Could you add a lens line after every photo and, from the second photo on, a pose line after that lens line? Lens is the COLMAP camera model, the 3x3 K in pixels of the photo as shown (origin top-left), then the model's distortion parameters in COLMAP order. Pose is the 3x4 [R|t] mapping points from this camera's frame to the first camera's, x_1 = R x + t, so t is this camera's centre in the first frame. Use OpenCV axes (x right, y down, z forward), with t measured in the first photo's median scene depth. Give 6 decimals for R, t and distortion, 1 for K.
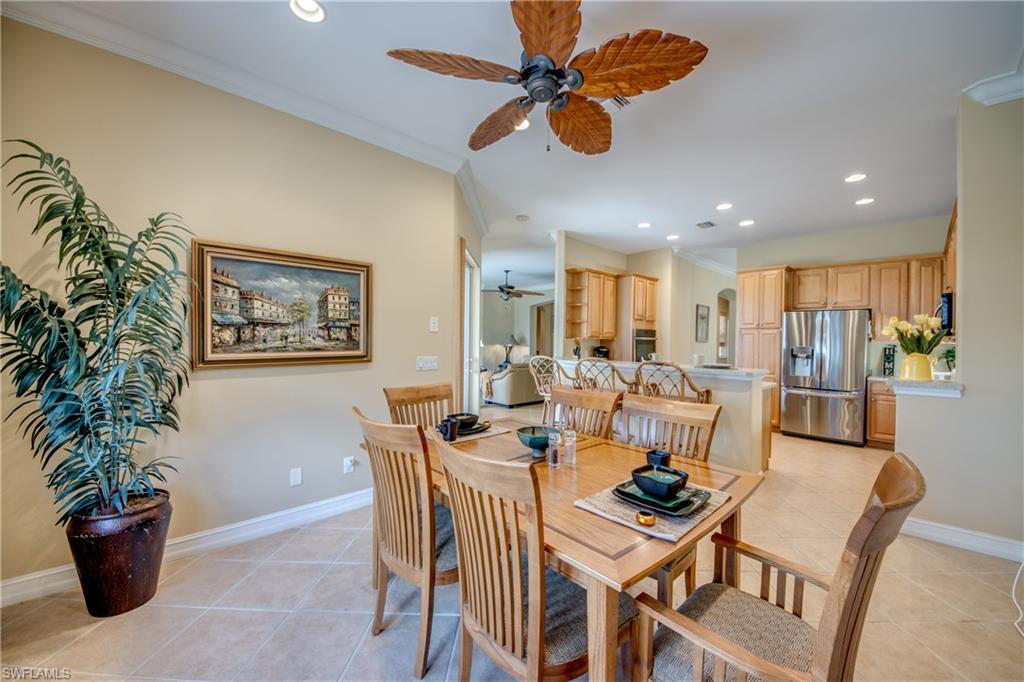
lens RADIAL K [[386.5, 0, 510.3], [0, 386.5, 344.8], [0, 0, 1]] dist [0.035954, -0.025605]
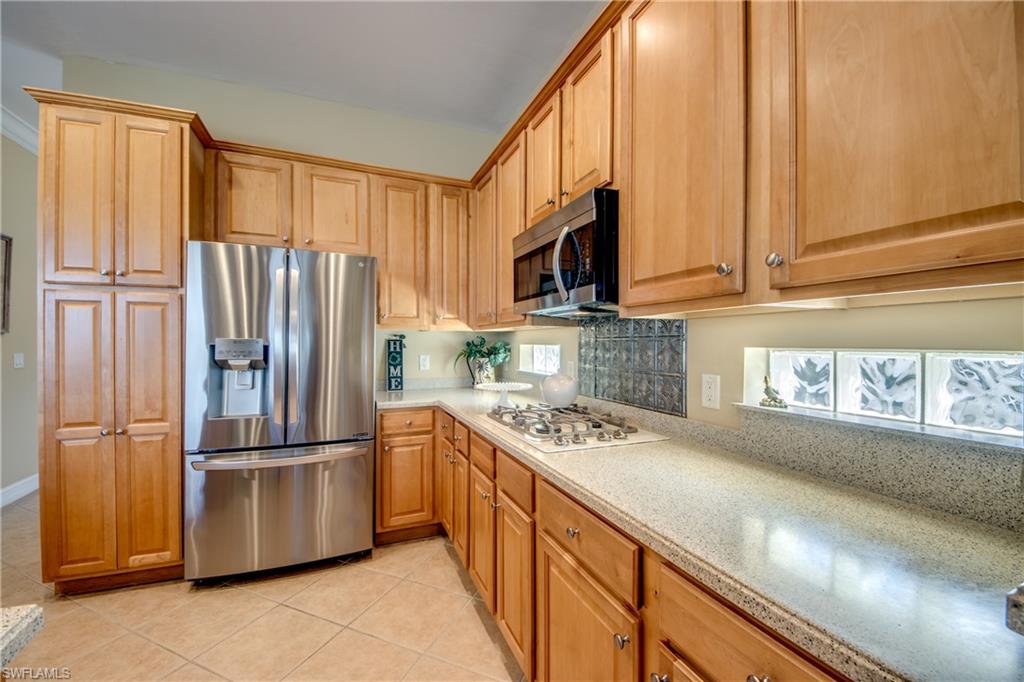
lens RADIAL K [[419.8, 0, 519.0], [0, 419.8, 342.7], [0, 0, 1]] dist [0.042763, -0.035817]
pose [[0.351722, -0.016156, 0.935965, 0.445344], [0.012308, 0.999844, 0.012634, 0.005920], [-0.936024, 0.007076, 0.351866, 0.588632]]
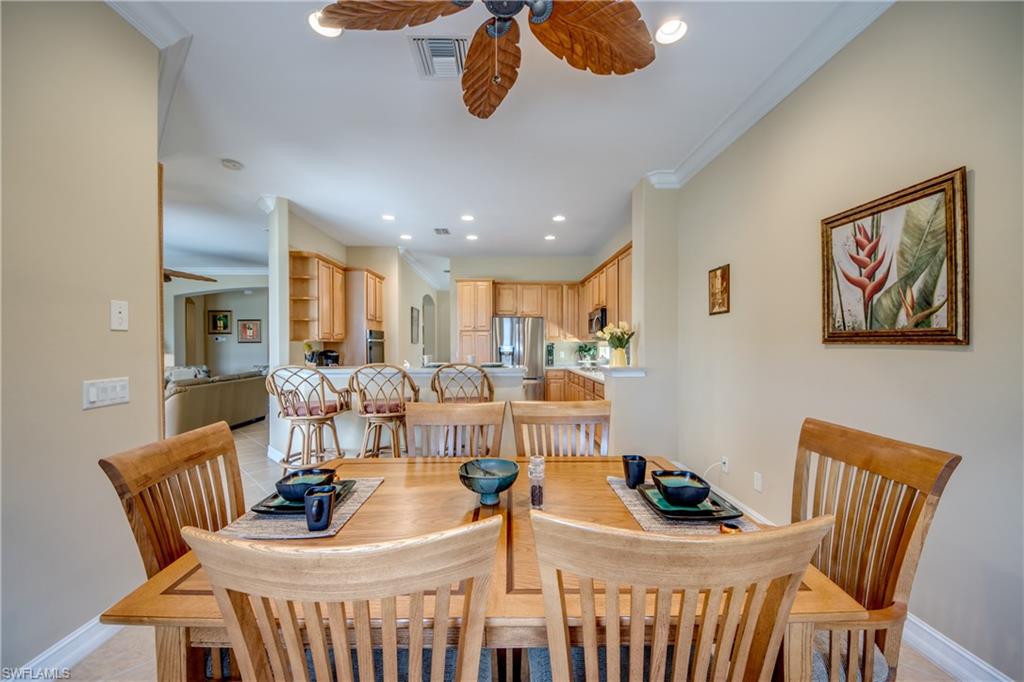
lens RADIAL K [[386.5, 0, 510.3], [0, 386.5, 344.8], [0, 0, 1]] dist [0.035954, -0.025605]
pose [[0.665782, -0.017587, 0.745939, -0.153008], [0.022156, 0.999747, 0.003795, -0.002515], [-0.745818, 0.014001, 0.666003, 0.171074]]
